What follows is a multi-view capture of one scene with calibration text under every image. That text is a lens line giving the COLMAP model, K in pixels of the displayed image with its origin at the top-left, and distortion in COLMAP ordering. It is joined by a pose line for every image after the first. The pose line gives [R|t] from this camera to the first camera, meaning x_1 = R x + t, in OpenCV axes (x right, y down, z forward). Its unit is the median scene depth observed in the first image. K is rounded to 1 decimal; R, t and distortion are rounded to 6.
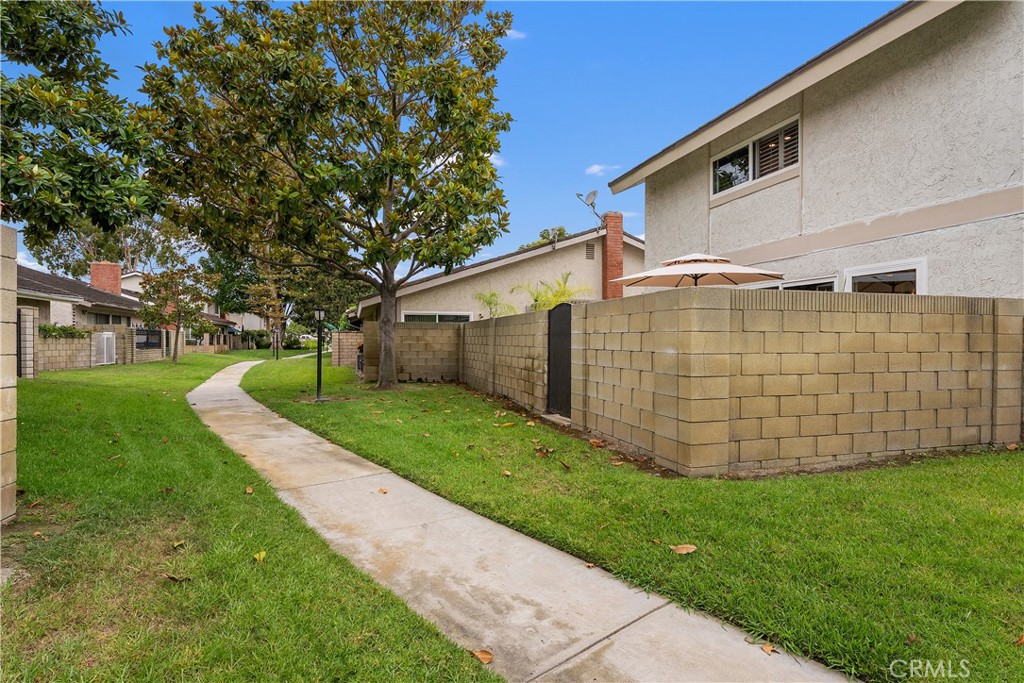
lens RADIAL K [[532.4, 0, 513.8], [0, 532.4, 341.3], [0, 0, 1]] dist [-0.003808, 0.000604]
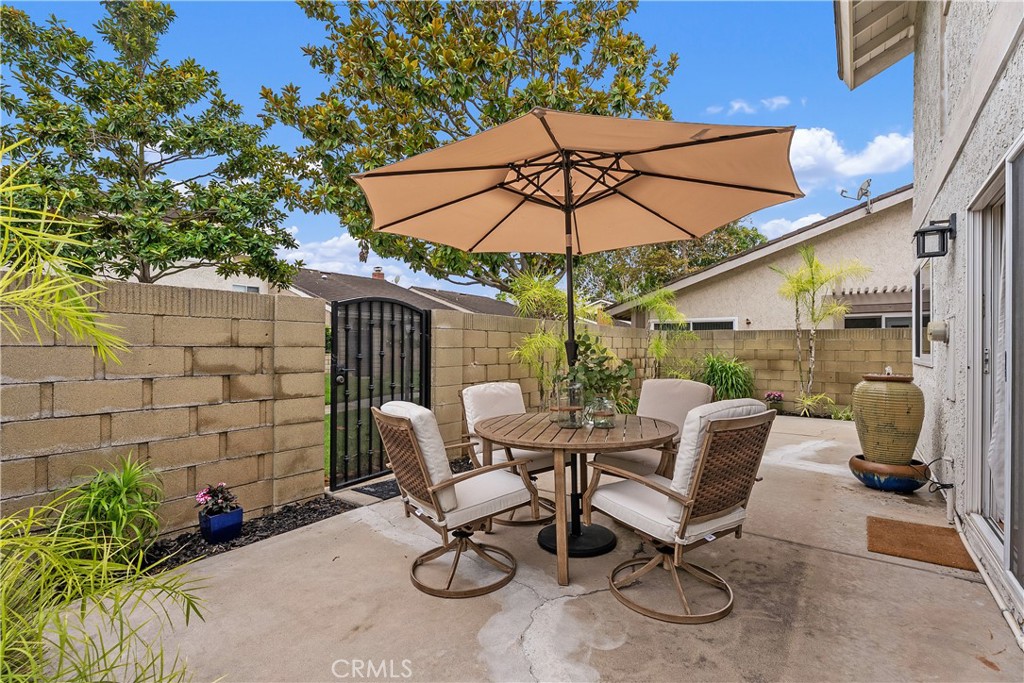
lens RADIAL K [[457.7, 0, 512.1], [0, 457.7, 344.7], [0, 0, 1]] dist [-0.003078, 0.000878]
pose [[0.614026, -0.004027, -0.789276, 0.615591], [-0.005479, 0.999941, -0.009365, -0.012905], [0.789267, 0.010075, 0.613967, 0.773779]]
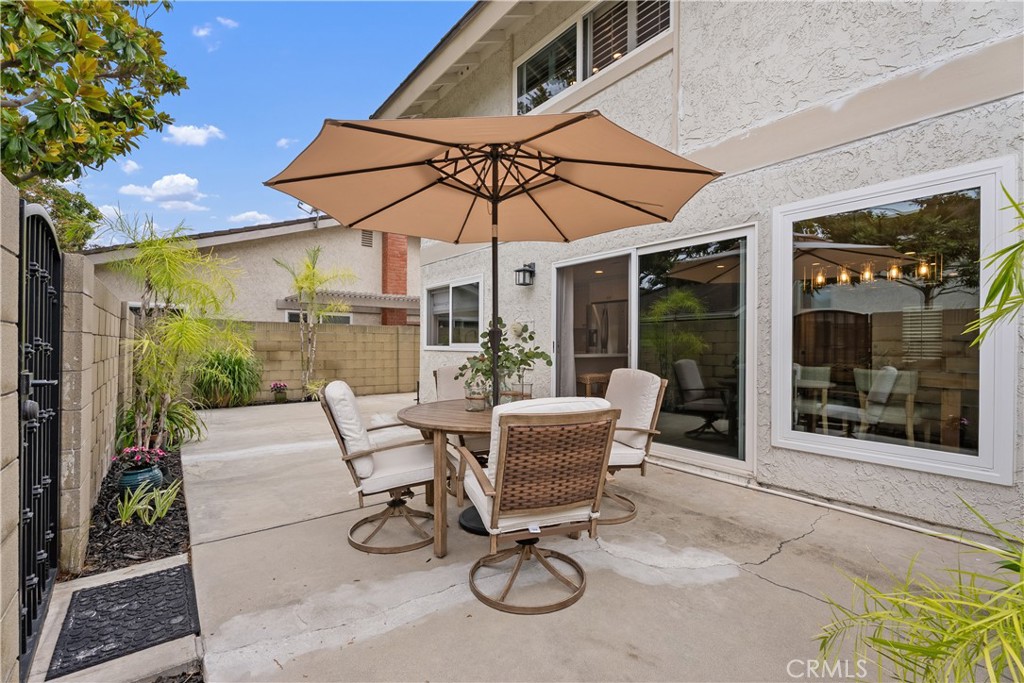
lens RADIAL K [[457.7, 0, 509.3], [0, 457.7, 337.7], [0, 0, 1]] dist [-0.003078, 0.000878]
pose [[0.929226, 0.008660, 0.369411, 0.225645], [-0.002806, 0.999862, -0.016381, -0.005537], [-0.369502, 0.014186, 0.929122, 0.680098]]
